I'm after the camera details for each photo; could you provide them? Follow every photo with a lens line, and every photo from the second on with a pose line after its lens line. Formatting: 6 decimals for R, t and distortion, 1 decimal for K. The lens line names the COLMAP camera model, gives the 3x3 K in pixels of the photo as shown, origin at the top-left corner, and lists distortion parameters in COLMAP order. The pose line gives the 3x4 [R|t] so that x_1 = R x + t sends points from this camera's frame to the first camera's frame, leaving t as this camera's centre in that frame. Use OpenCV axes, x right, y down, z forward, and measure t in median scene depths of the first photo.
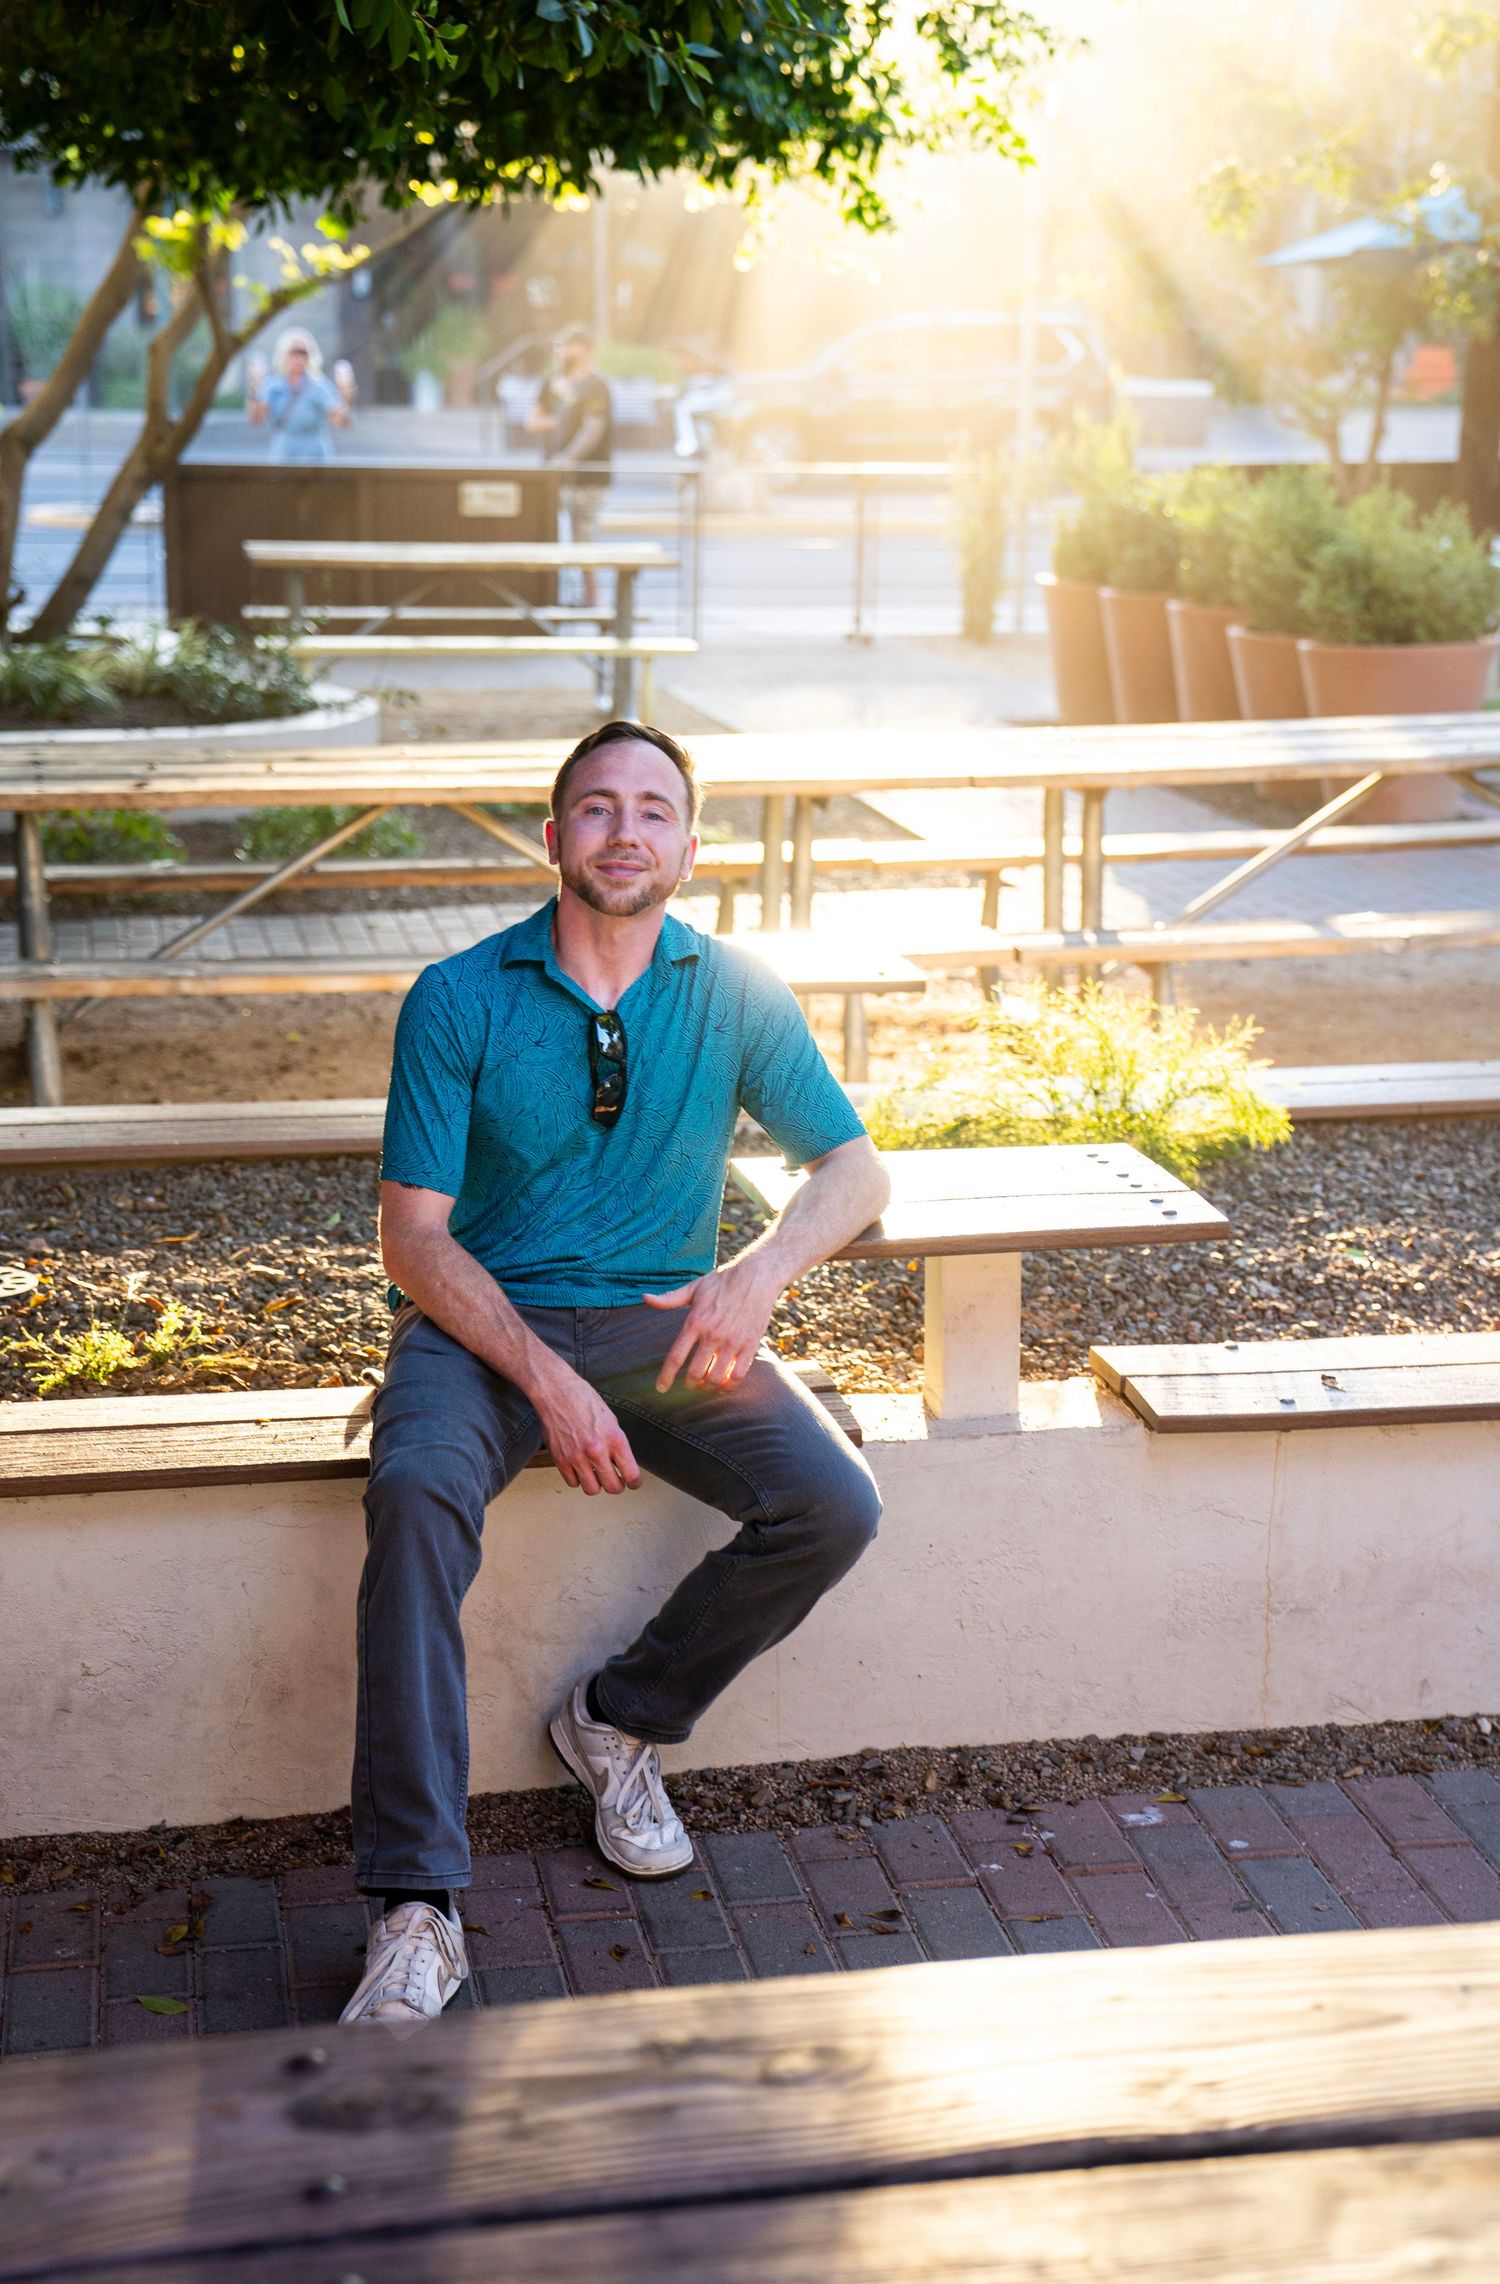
lens RADIAL K [[3577.4, 0, 757.7], [0, 3577.4, 1165.3], [0, 0, 1]] dist [0.247205, 0.000000]
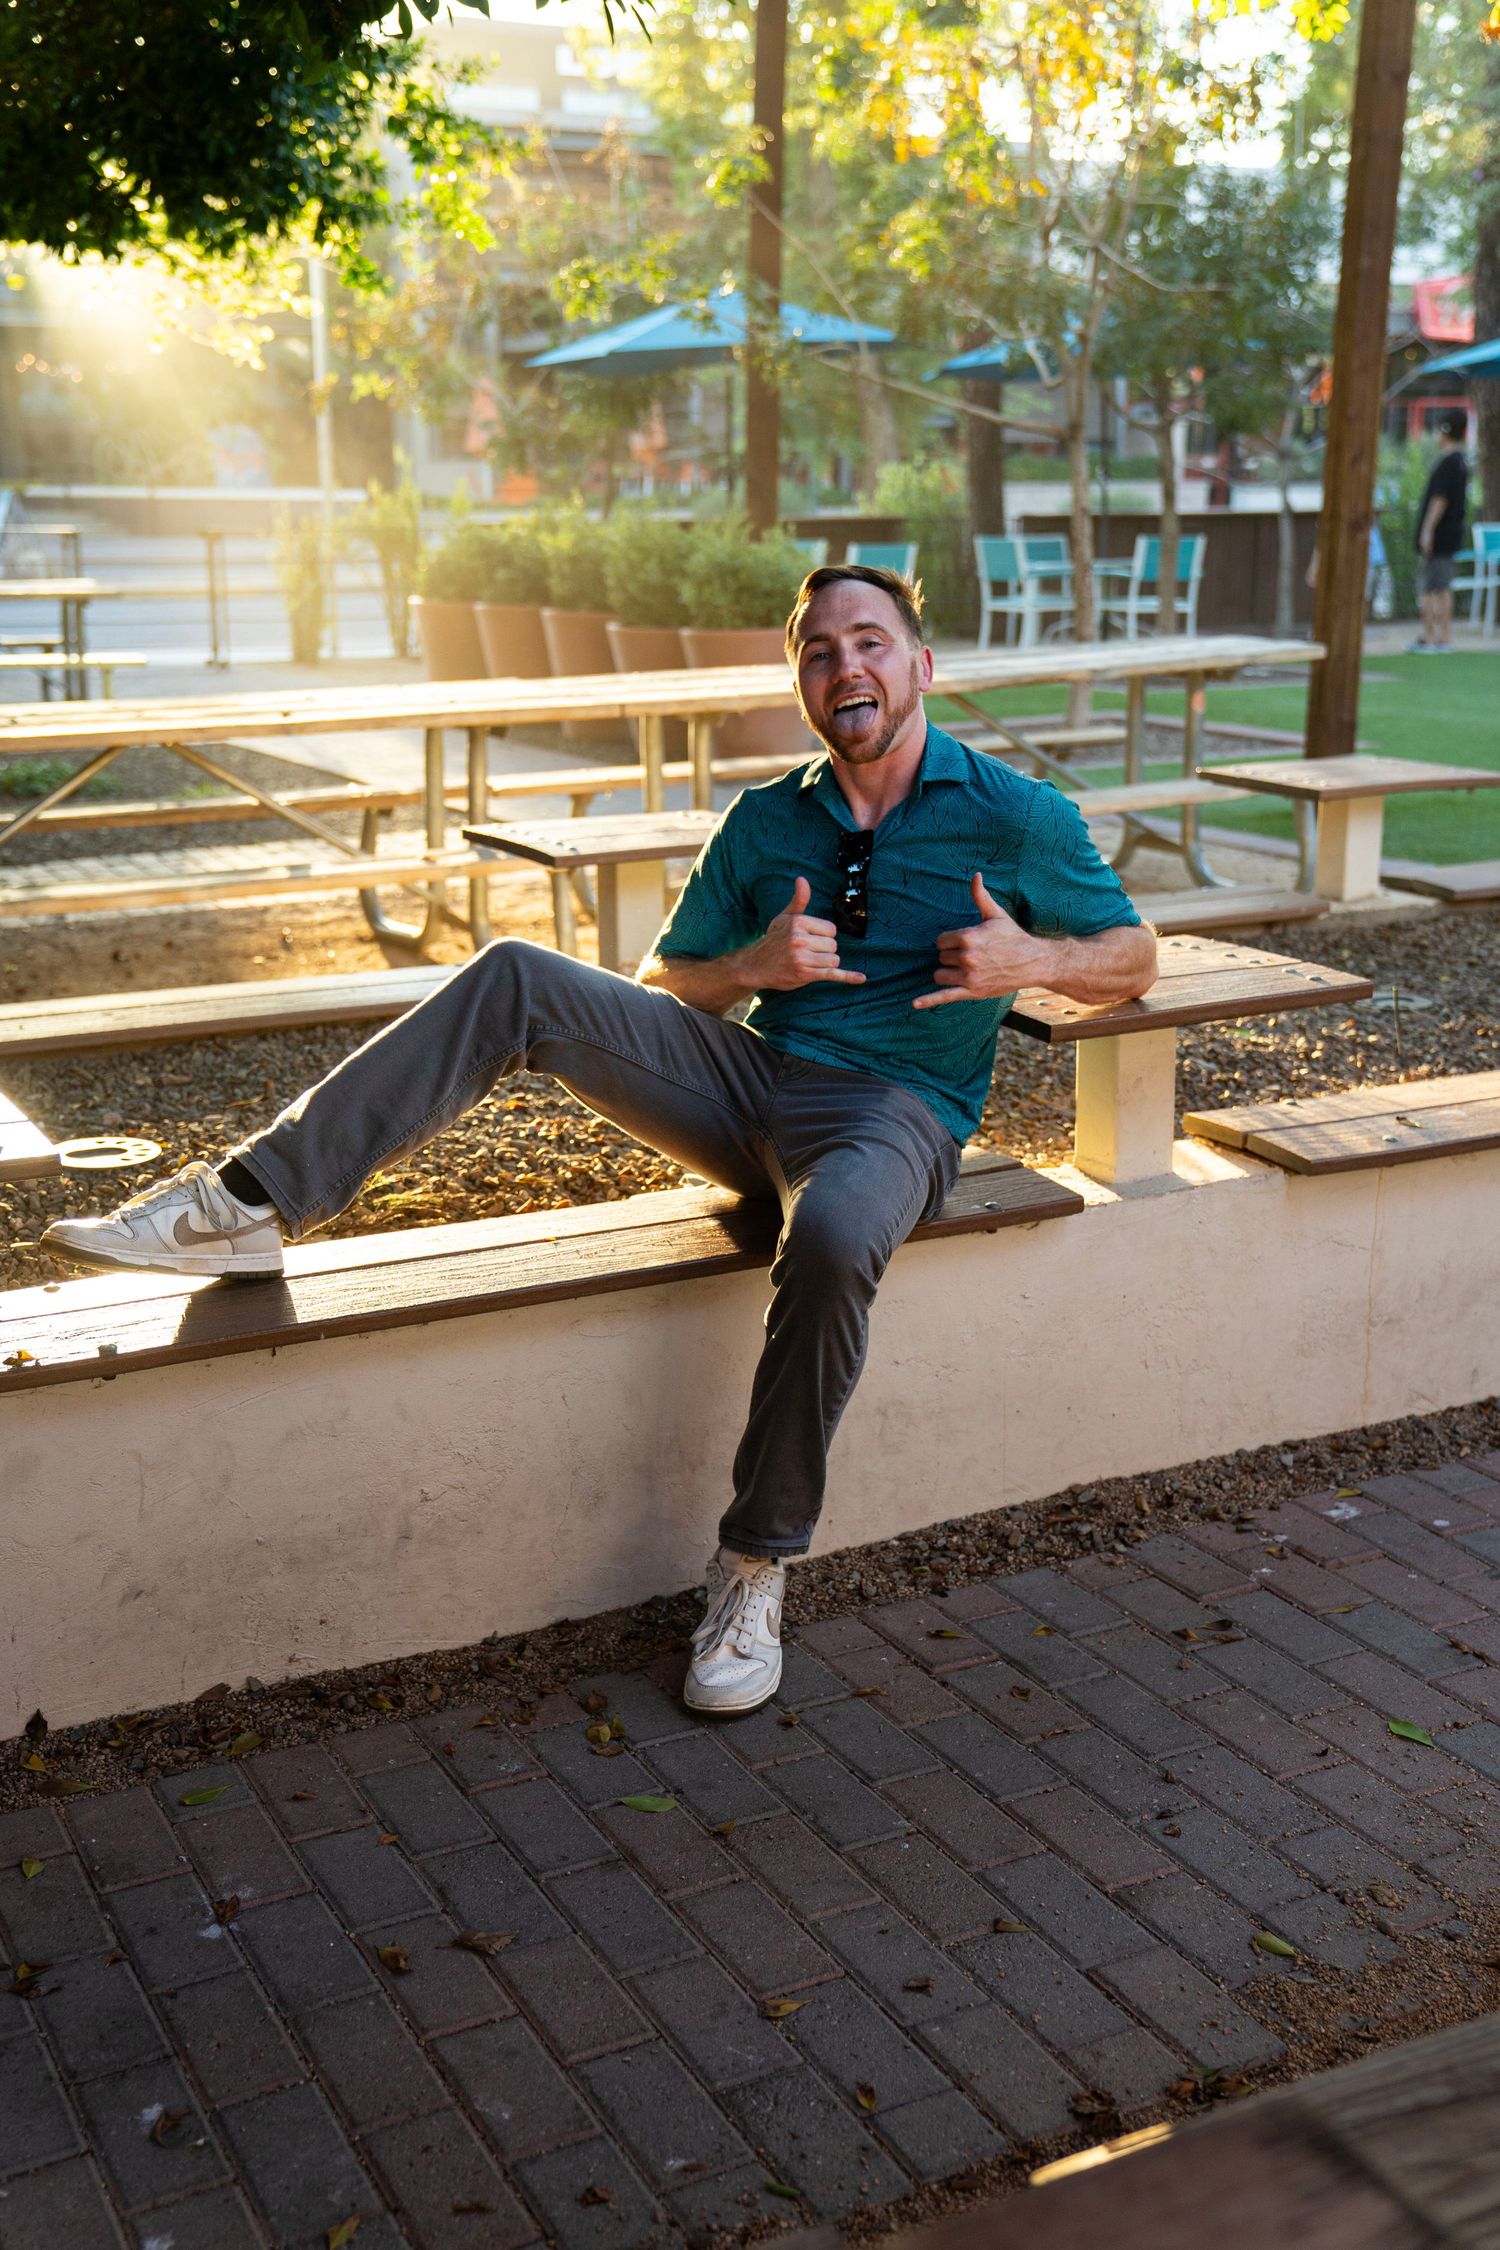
lens RADIAL K [[2609.2, 0, 745.5], [0, 2609.2, 1128.5], [0, 0, 1]] dist [0.102245, 0.000000]
pose [[0.953804, -0.084605, 0.288269, -0.283518], [0.080319, 0.996412, 0.026688, 0.022436], [-0.289493, -0.002302, 0.957177, 0.252175]]
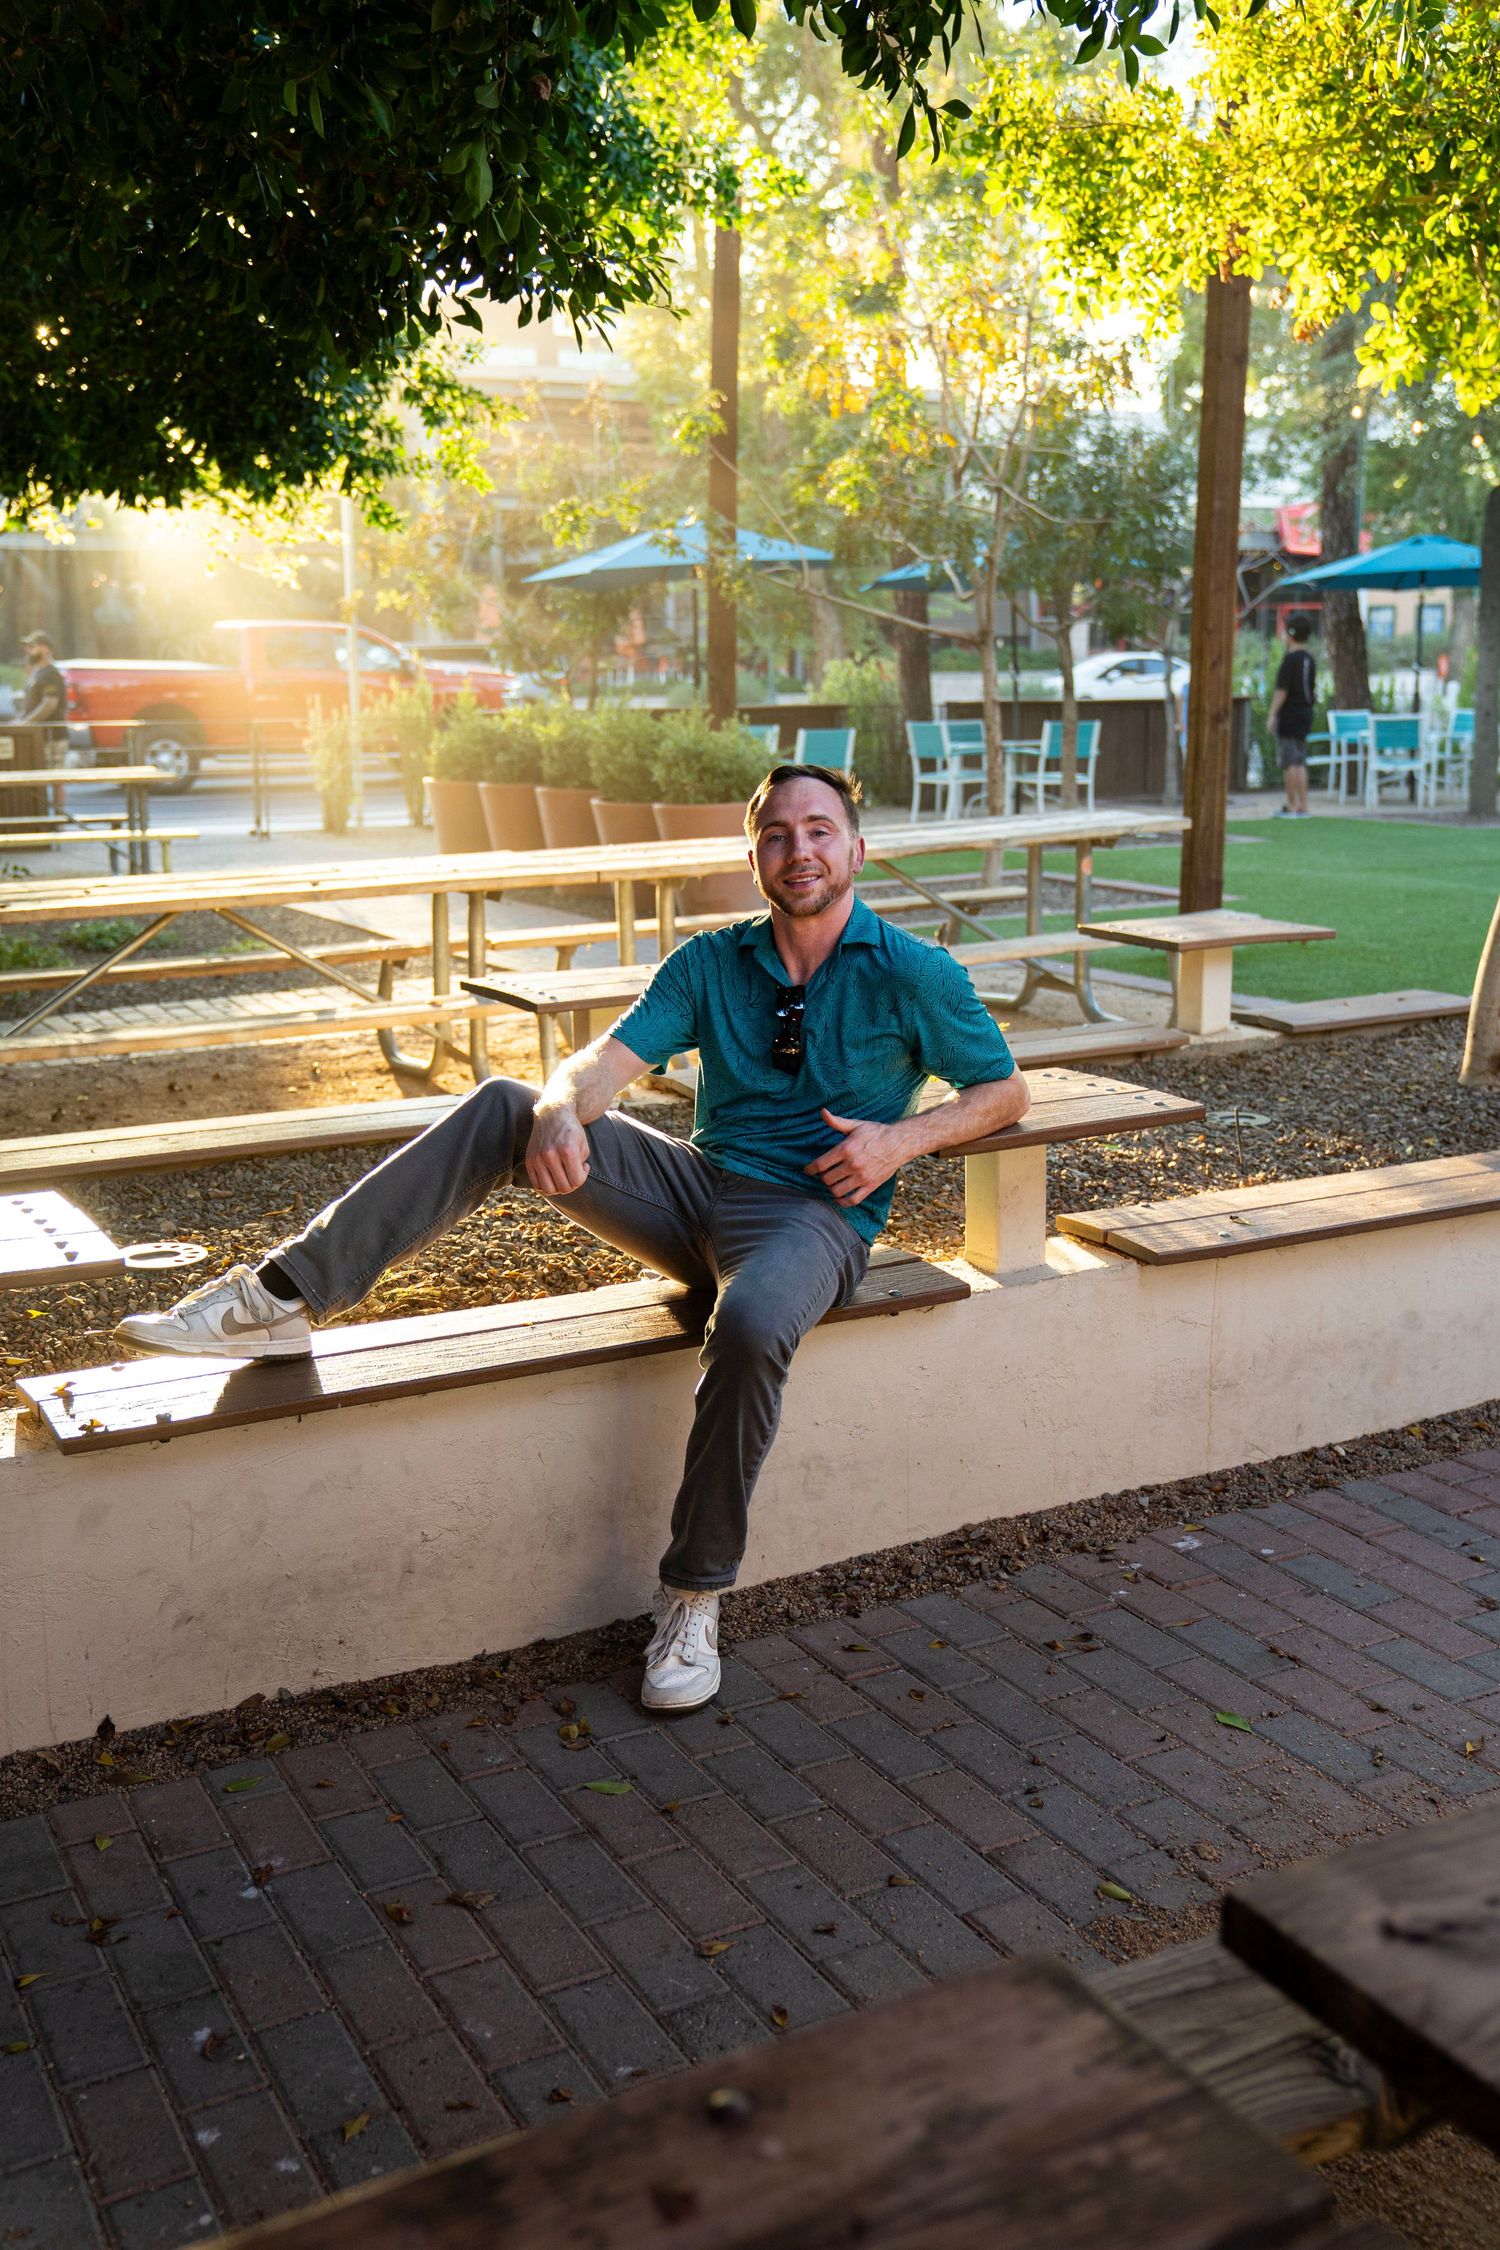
lens RADIAL K [[2282.0, 0, 748.5], [0, 2282.0, 1123.6], [0, 0, 1]] dist [0.025382, 0.000000]
pose [[0.949542, -0.079188, 0.303478, -0.286150], [0.088542, 0.995925, -0.017164, 0.020739], [-0.300882, 0.043169, 0.952684, 0.205855]]
